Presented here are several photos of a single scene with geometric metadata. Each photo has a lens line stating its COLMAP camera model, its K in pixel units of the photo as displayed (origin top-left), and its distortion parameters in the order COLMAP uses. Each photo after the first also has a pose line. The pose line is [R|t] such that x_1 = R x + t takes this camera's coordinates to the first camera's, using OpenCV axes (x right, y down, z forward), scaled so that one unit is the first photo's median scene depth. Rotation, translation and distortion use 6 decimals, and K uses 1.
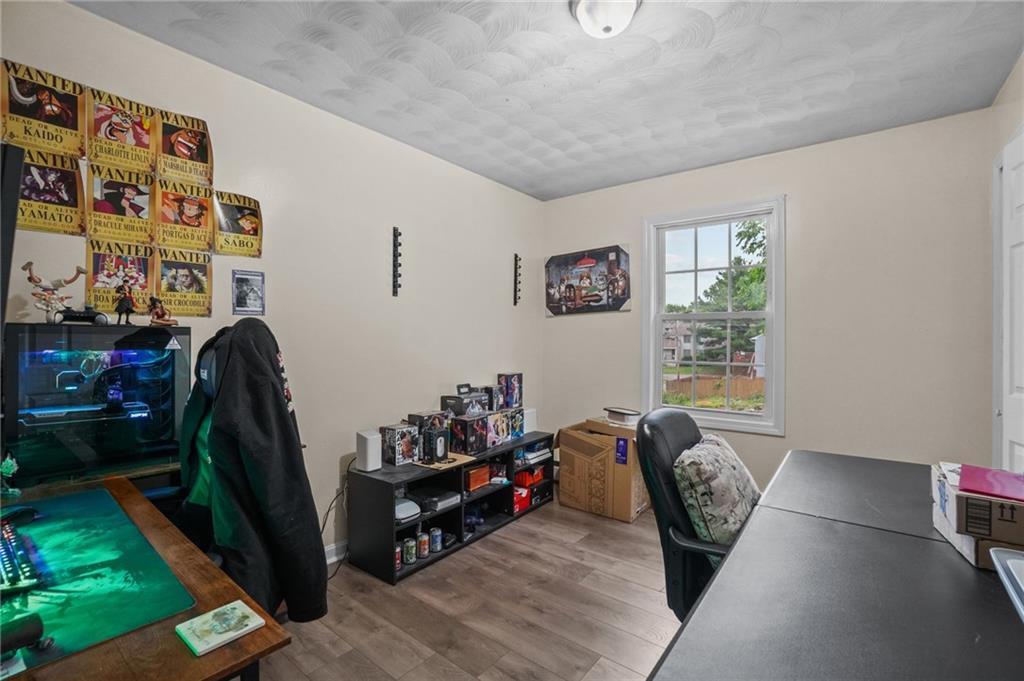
lens RADIAL K [[460.4, 0, 510.7], [0, 460.4, 349.7], [0, 0, 1]] dist [-0.057727, 0.021907]
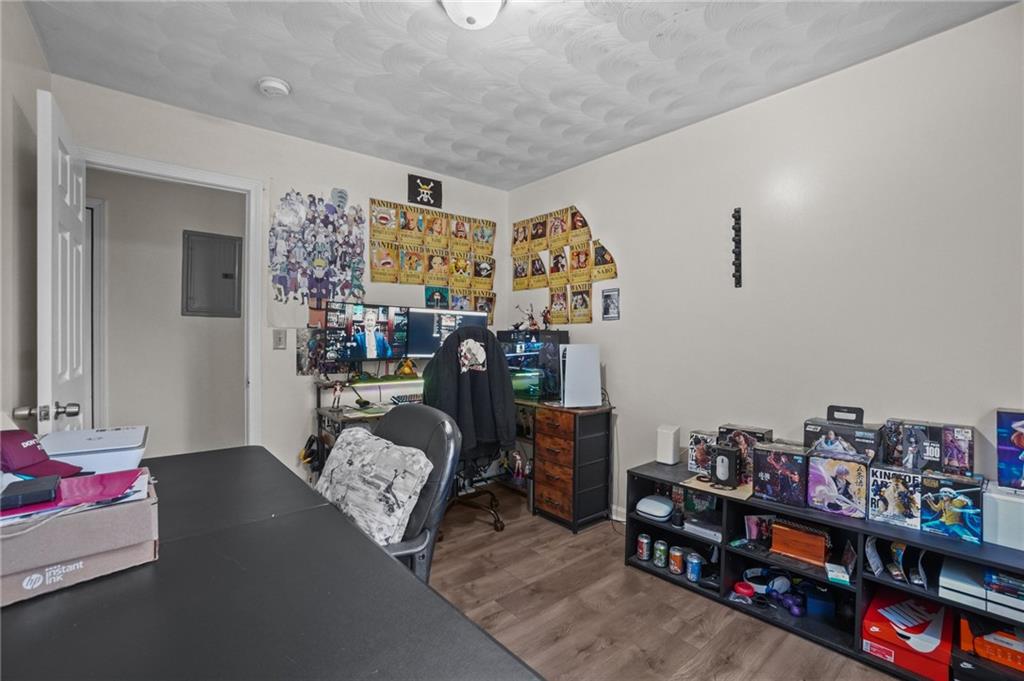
lens RADIAL K [[460.4, 0, 510.7], [0, 460.4, 349.7], [0, 0, 1]] dist [-0.057727, 0.021907]
pose [[-0.206204, 0.018280, -0.978338, 0.875506], [-0.026746, 0.999347, 0.024310, -0.010193], [0.978143, 0.031179, -0.205580, 0.972811]]
